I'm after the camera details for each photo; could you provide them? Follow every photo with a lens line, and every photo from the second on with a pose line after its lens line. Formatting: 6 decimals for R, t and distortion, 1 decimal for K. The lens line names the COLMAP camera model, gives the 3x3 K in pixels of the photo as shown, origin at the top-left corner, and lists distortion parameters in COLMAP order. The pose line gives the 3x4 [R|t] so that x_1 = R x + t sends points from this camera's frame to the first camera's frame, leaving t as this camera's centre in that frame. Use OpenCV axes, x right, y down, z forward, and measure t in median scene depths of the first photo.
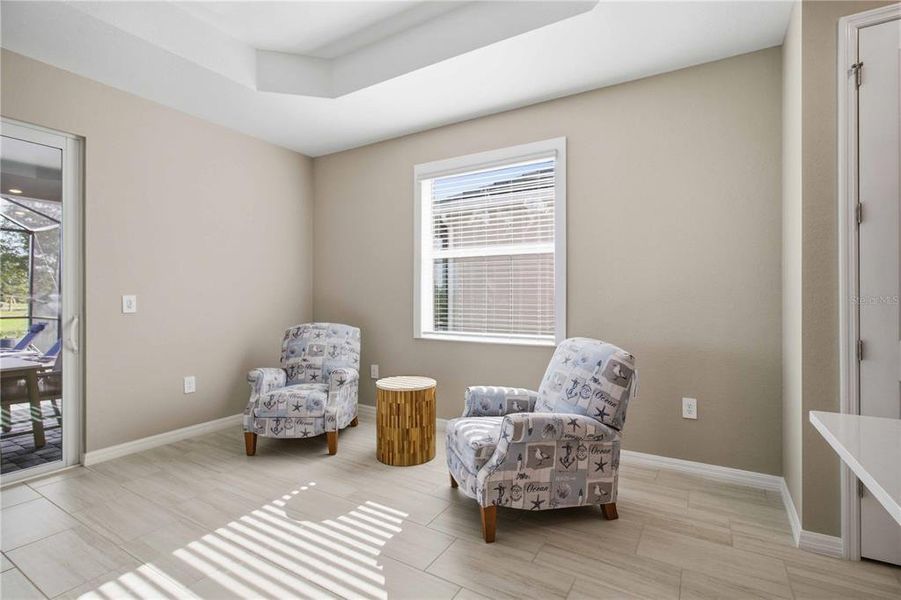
lens RADIAL K [[443.8, 0, 455.7], [0, 443.8, 294.4], [0, 0, 1]] dist [-0.004035, -0.000734]
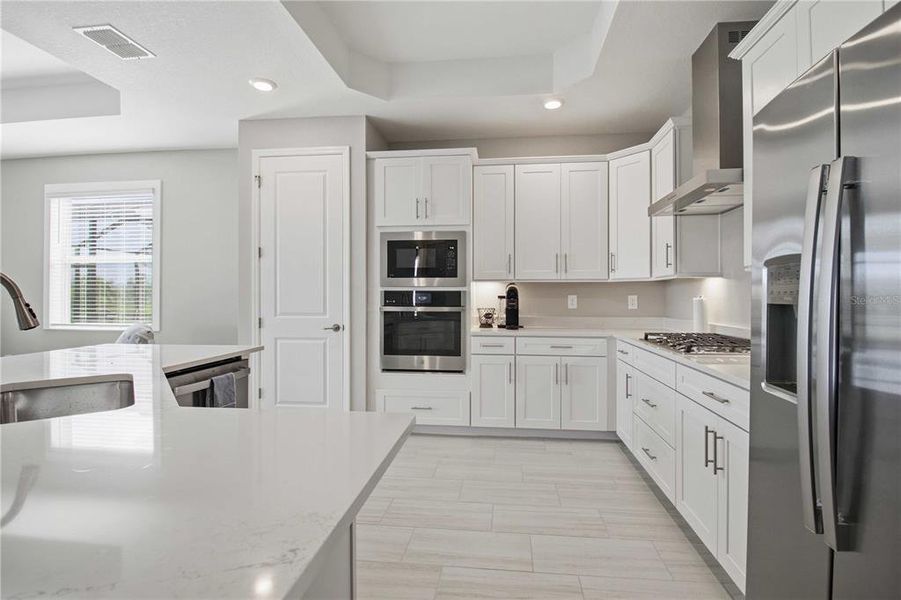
lens RADIAL K [[443.8, 0, 471.3], [0, 443.8, 297.3], [0, 0, 1]] dist [-0.004035, -0.000734]
pose [[0.918480, -0.003826, 0.395448, 0.504588], [0.002552, 0.999990, 0.003747, 0.009797], [-0.395459, -0.002433, 0.918481, -0.565816]]
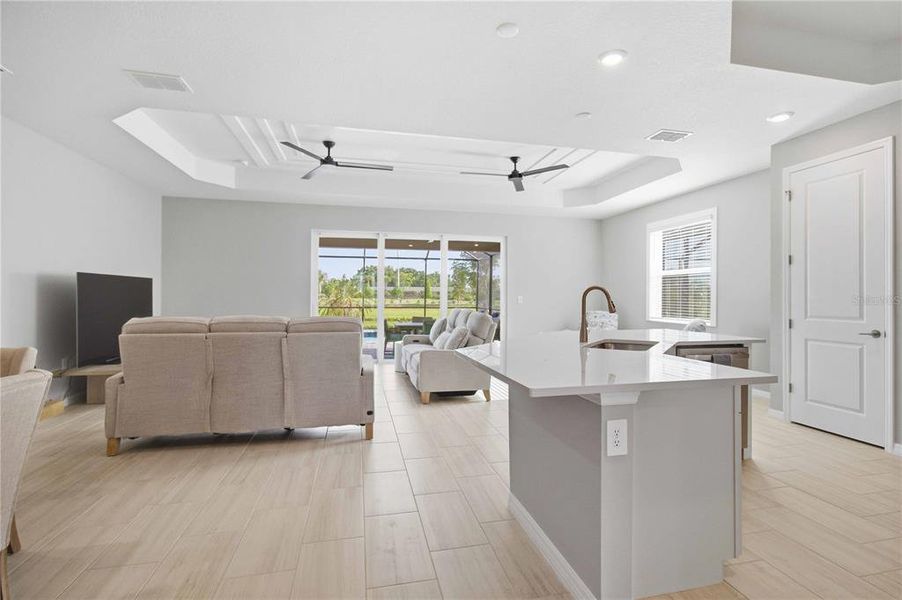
lens RADIAL K [[444.3, 0, 451.0], [0, 444.3, 295.9], [0, 0, 1]] dist [-0.004035, -0.000734]
pose [[0.683850, 0.001555, -0.729621, 0.689845], [-0.007781, 0.999956, -0.005161, 0.013346], [0.729581, 0.009207, 0.683832, -0.824928]]
